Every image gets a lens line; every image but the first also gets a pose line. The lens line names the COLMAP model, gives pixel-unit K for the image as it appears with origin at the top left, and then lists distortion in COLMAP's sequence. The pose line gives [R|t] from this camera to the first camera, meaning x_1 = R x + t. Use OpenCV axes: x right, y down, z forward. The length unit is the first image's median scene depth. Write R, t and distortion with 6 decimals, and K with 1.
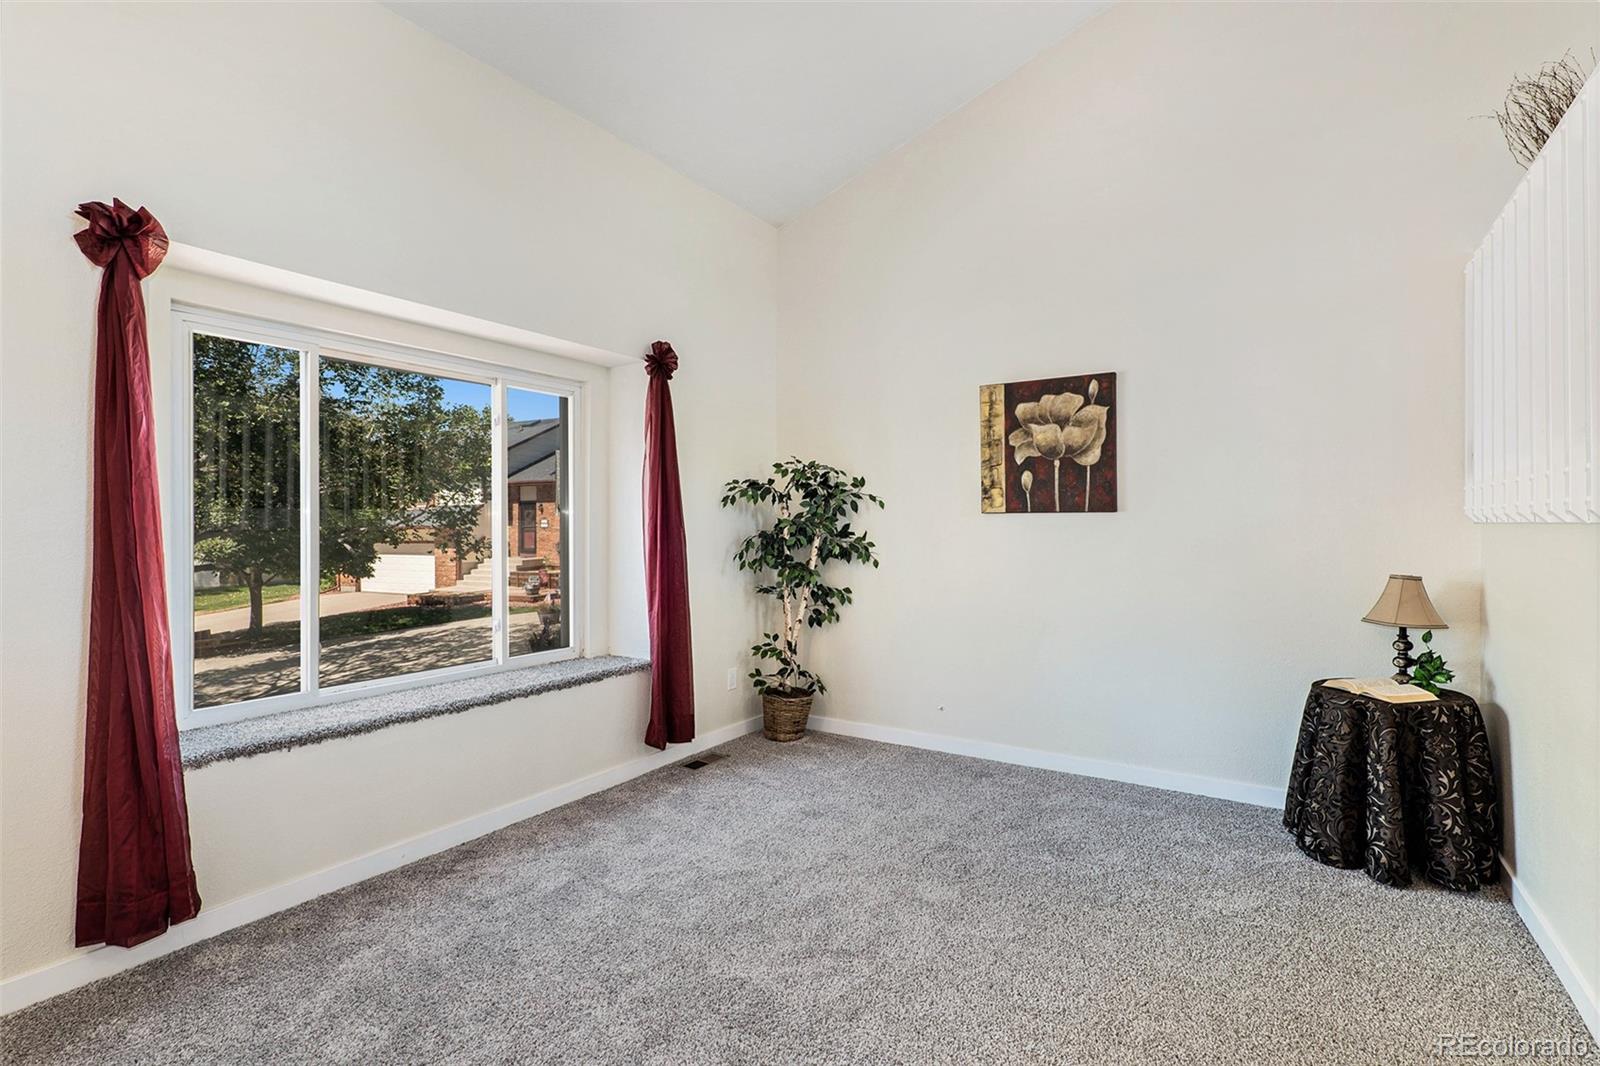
lens RADIAL K [[741.2, 0, 798.6], [0, 741.2, 537.2], [0, 0, 1]] dist [-0.022128, 0.006725]
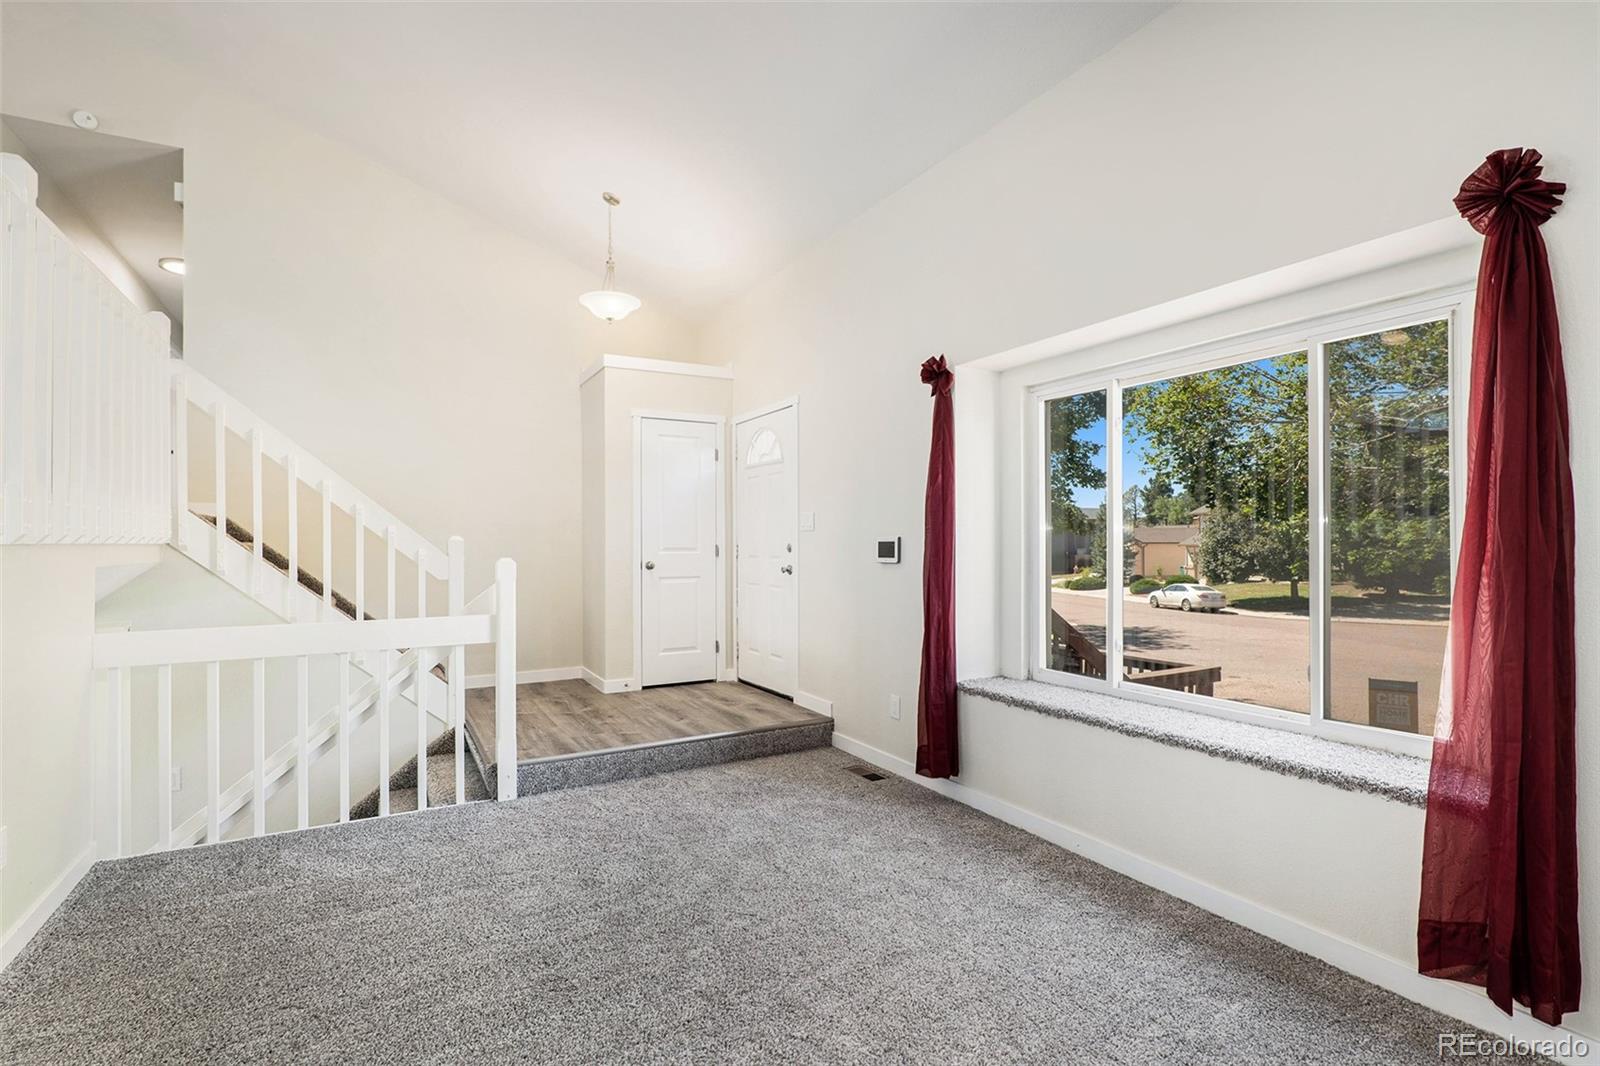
lens RADIAL K [[741.2, 0, 798.6], [0, 741.2, 537.2], [0, 0, 1]] dist [-0.022128, 0.006725]
pose [[-0.420132, 0.000913, -0.907462, 0.547716], [-0.008623, 0.999950, 0.004999, -0.016376], [0.907422, 0.009925, -0.420104, 0.973453]]
